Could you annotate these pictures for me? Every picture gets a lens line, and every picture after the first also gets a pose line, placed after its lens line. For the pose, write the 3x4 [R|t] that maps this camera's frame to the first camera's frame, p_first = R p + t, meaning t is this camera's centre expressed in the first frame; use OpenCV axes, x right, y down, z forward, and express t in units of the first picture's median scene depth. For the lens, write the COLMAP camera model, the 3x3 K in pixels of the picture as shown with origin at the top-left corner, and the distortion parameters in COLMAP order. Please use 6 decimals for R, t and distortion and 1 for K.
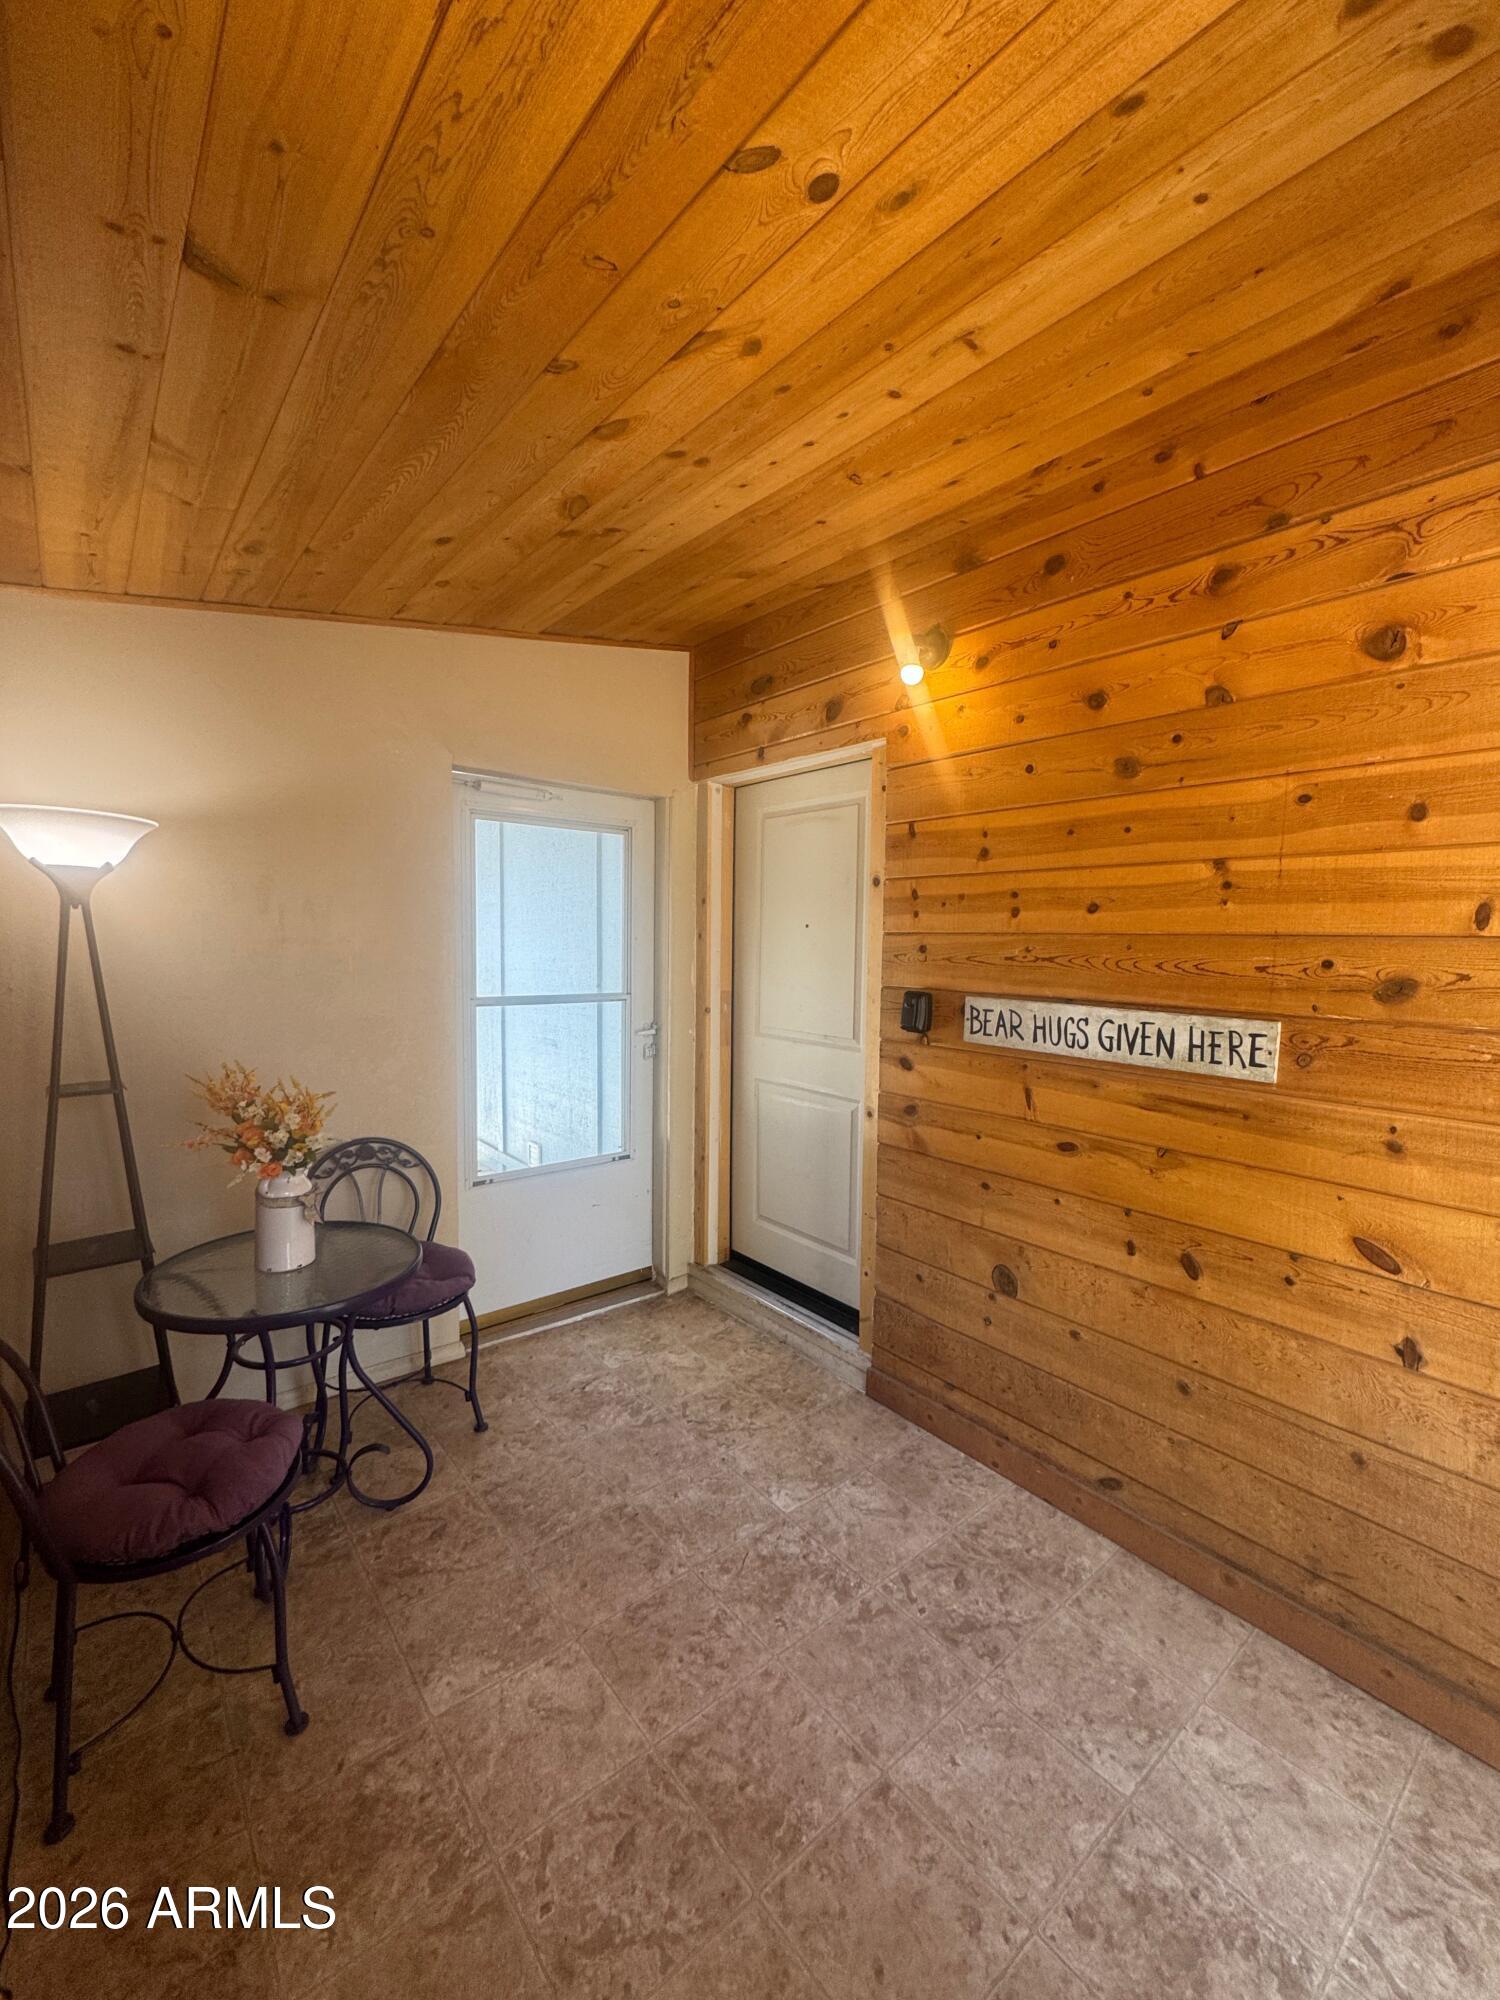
lens RADIAL K [[828.3, 0, 750.0], [0, 828.3, 1000.0], [0, 0, 1]] dist [-0.002596, 0.000670]
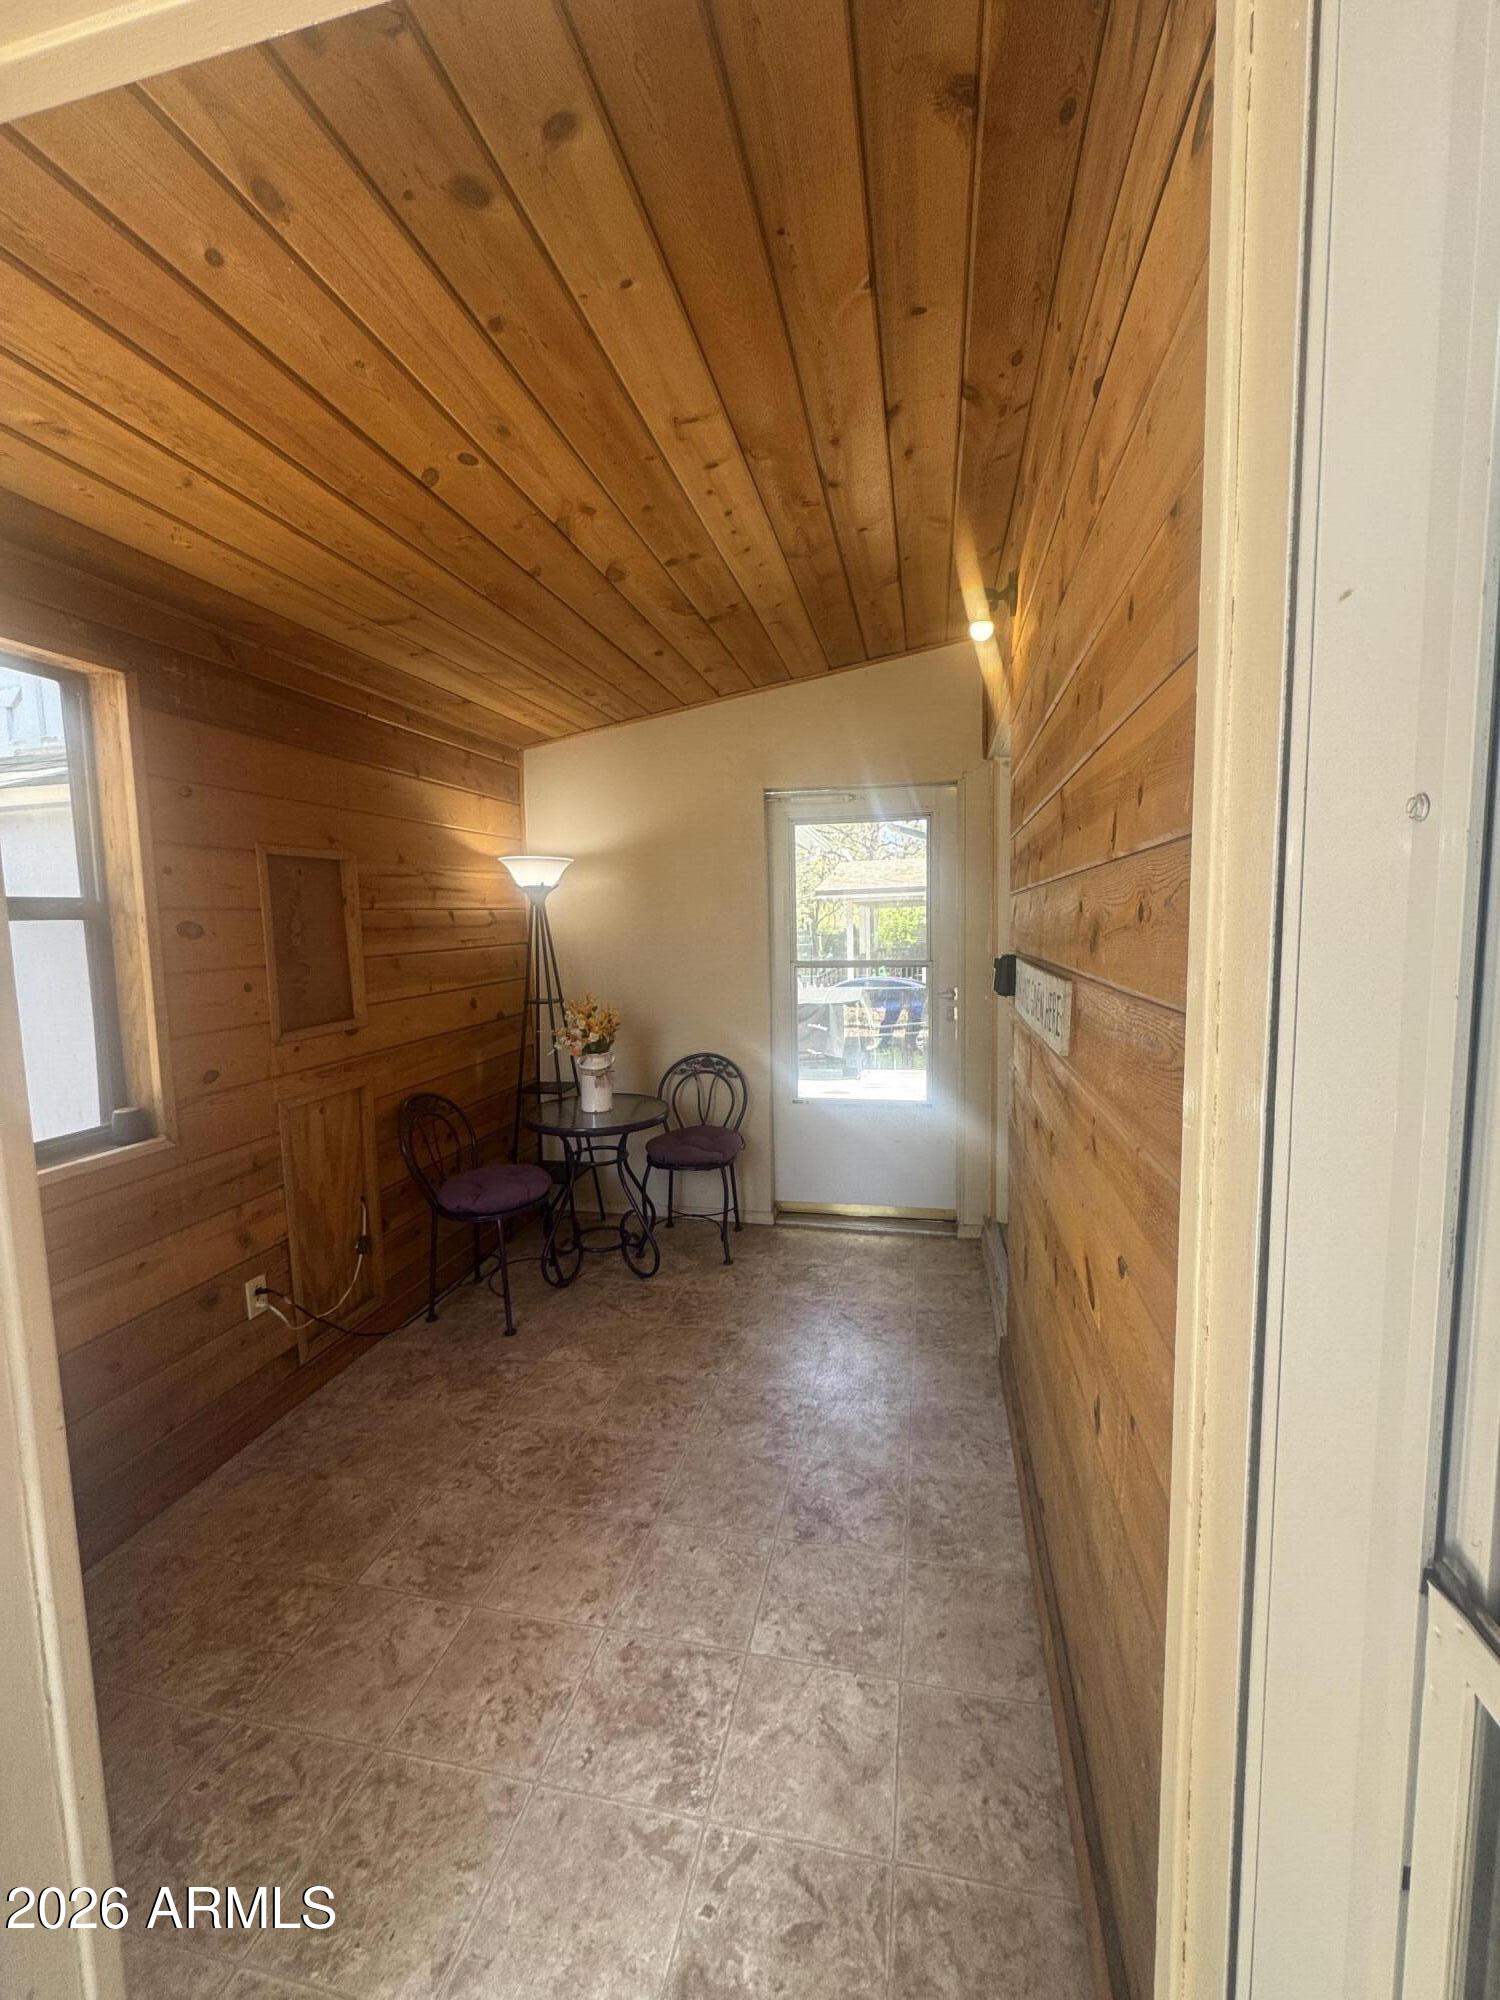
lens RADIAL K [[795.2, 0, 750.0], [0, 795.2, 1000.0], [0, 0, 1]] dist [0.000466, -0.000103]
pose [[0.614610, 0.046566, -0.787456, 1.209301], [-0.029025, 0.998915, 0.036417, 0.029842], [0.788297, 0.000474, 0.615294, 0.312017]]
